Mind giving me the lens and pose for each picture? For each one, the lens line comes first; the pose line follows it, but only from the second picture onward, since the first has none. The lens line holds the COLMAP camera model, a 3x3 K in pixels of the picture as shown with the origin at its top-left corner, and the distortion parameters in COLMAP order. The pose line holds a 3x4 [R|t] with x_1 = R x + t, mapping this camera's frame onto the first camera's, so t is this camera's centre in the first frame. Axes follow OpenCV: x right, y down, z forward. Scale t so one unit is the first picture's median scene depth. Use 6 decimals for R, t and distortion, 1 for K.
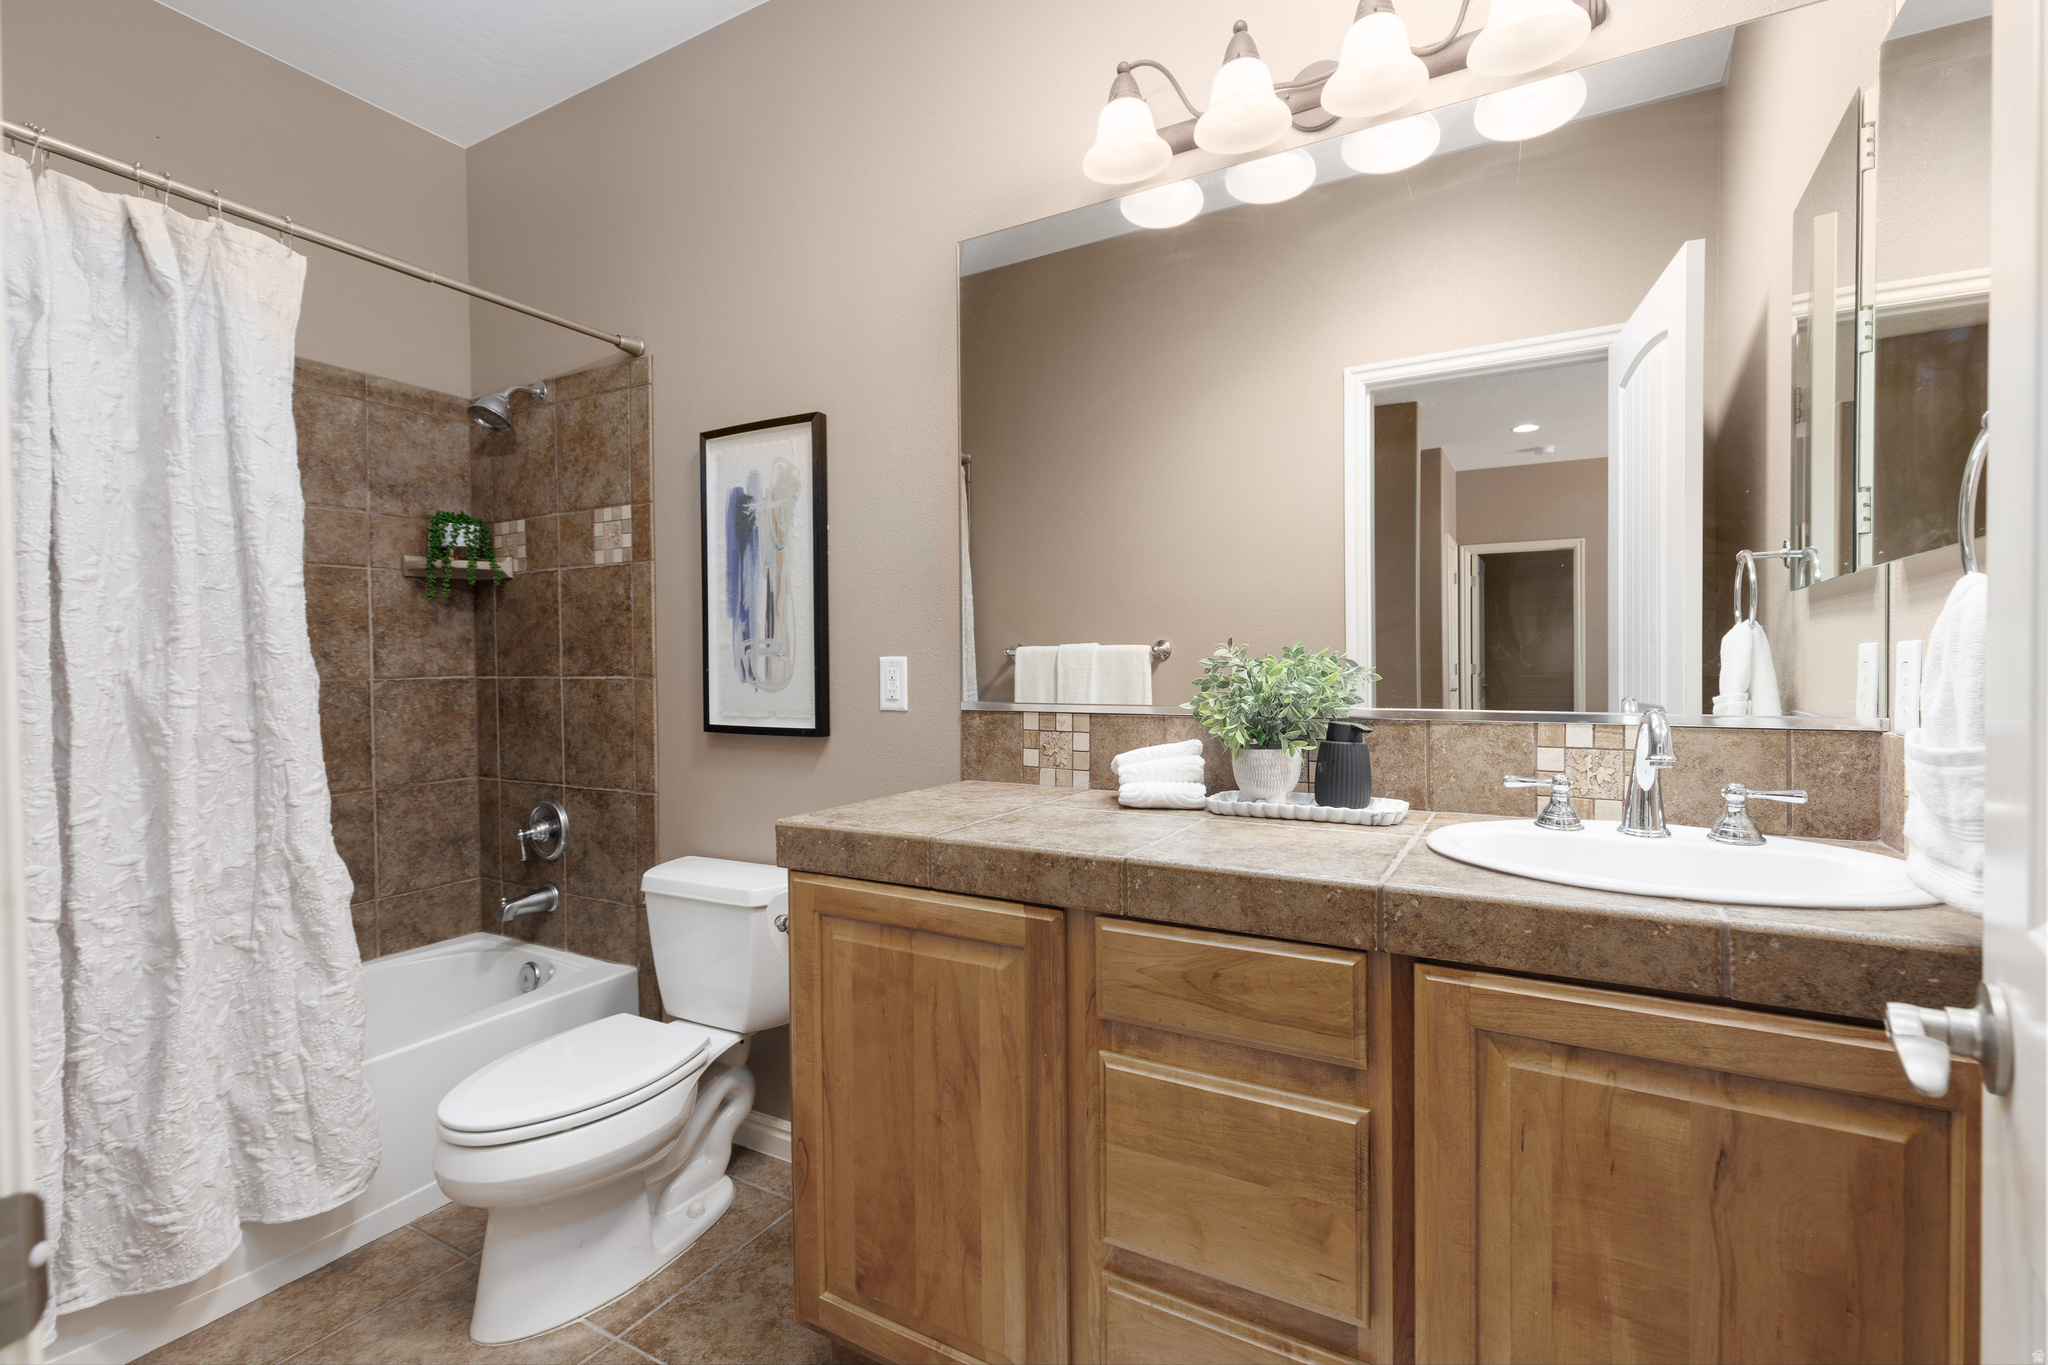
lens RADIAL K [[915.5, 0, 1033.8], [0, 915.5, 680.9], [0, 0, 1]] dist [0.002873, -0.000110]
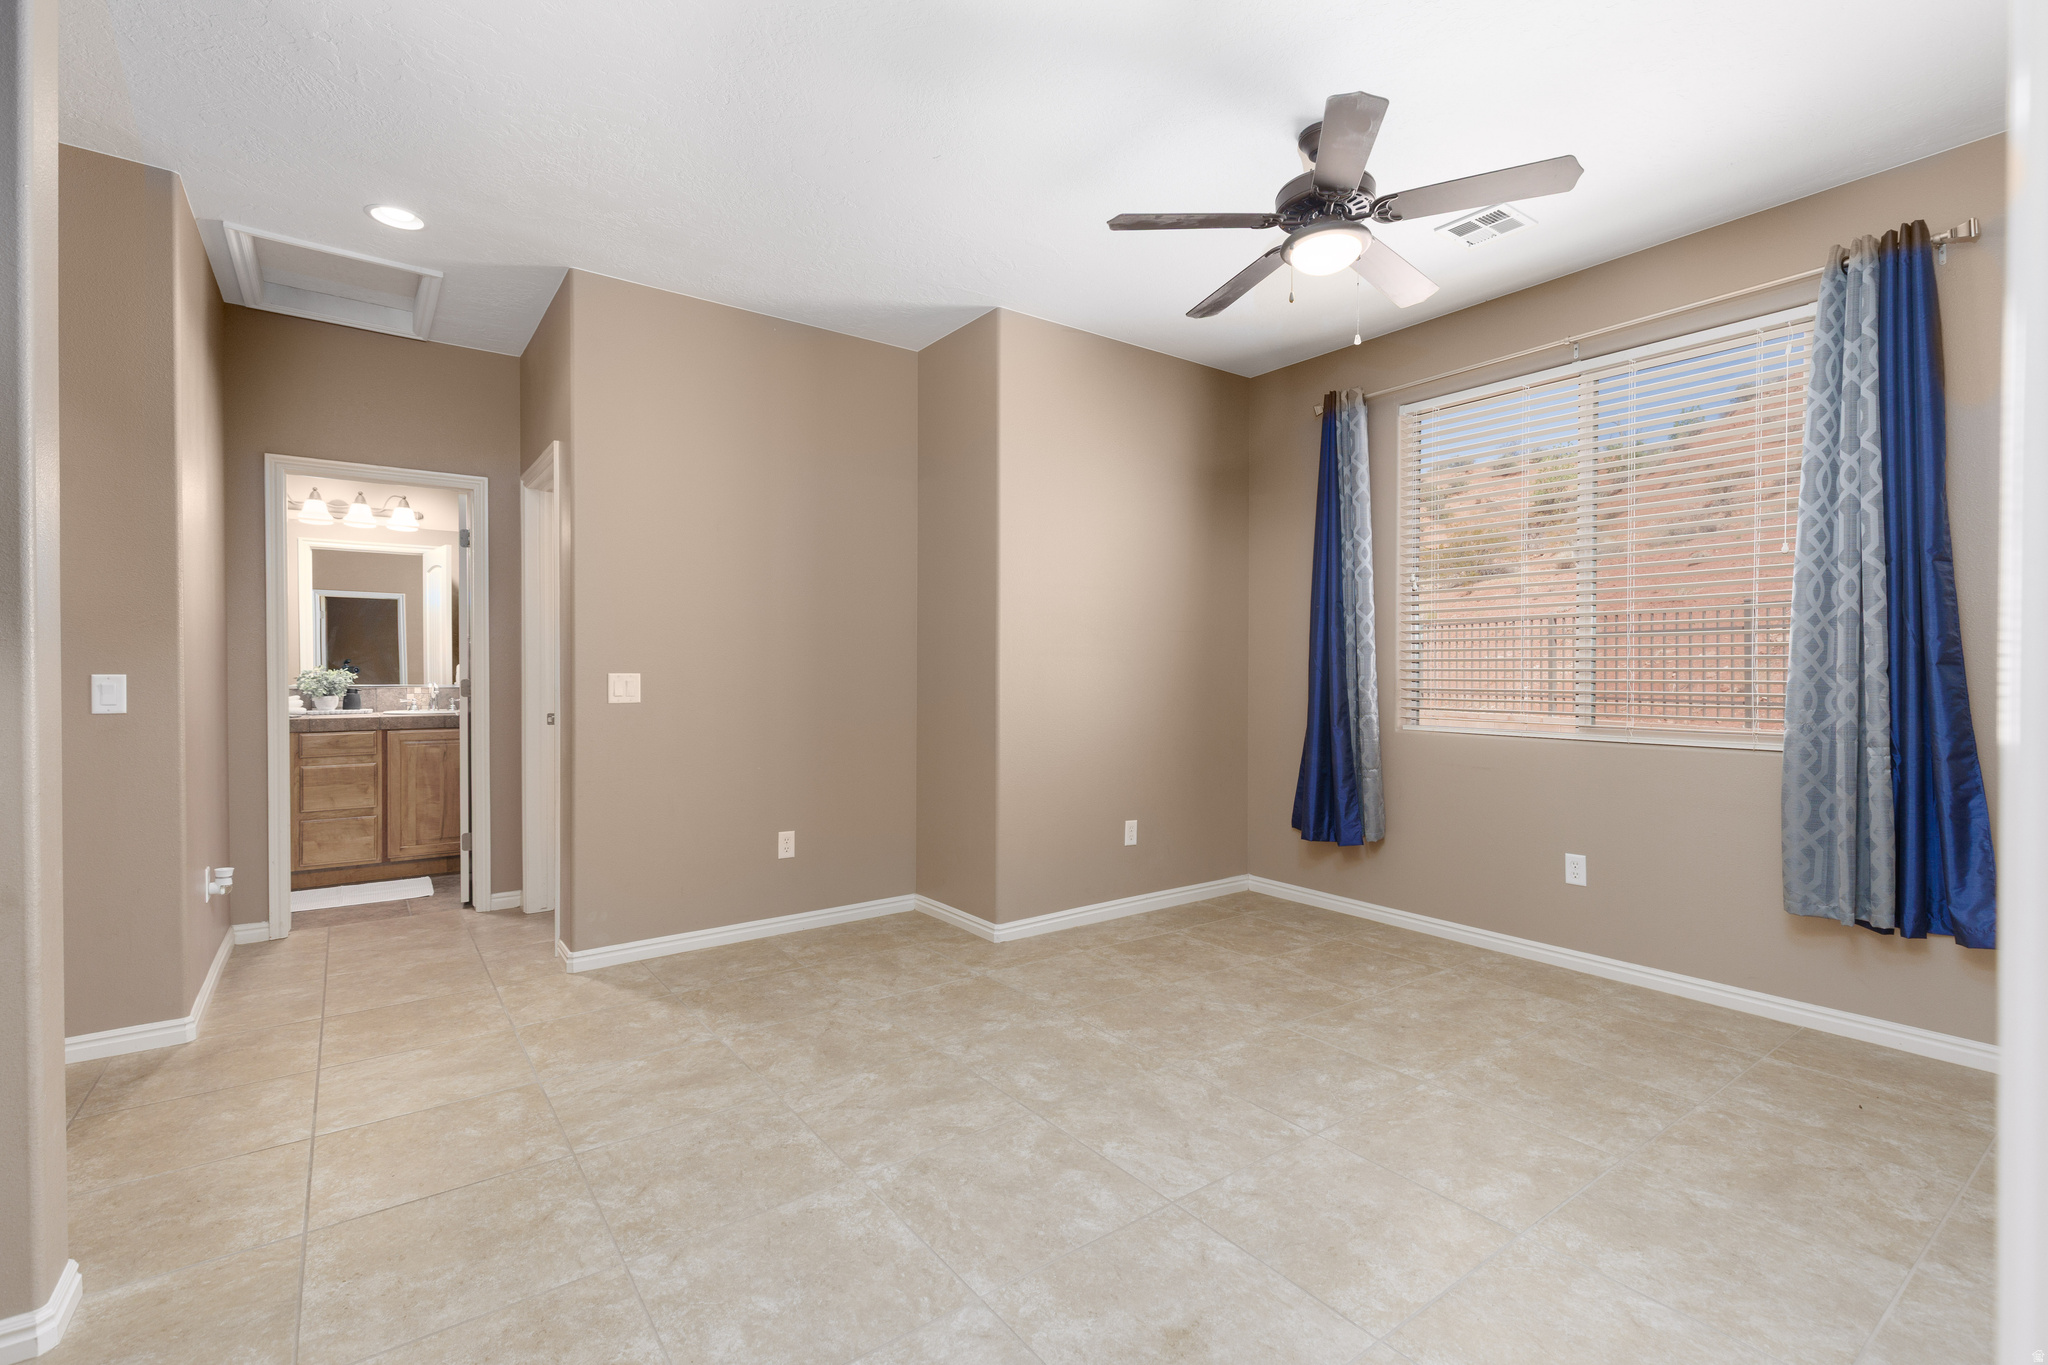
lens RADIAL K [[915.5, 0, 1037.7], [0, 915.5, 672.3], [0, 0, 1]] dist [0.002873, -0.000110]
pose [[0.406169, 0.002350, 0.913795, -2.488243], [0.016201, 0.999821, -0.009772, 0.079380], [-0.913654, 0.018774, 0.406058, -3.931631]]
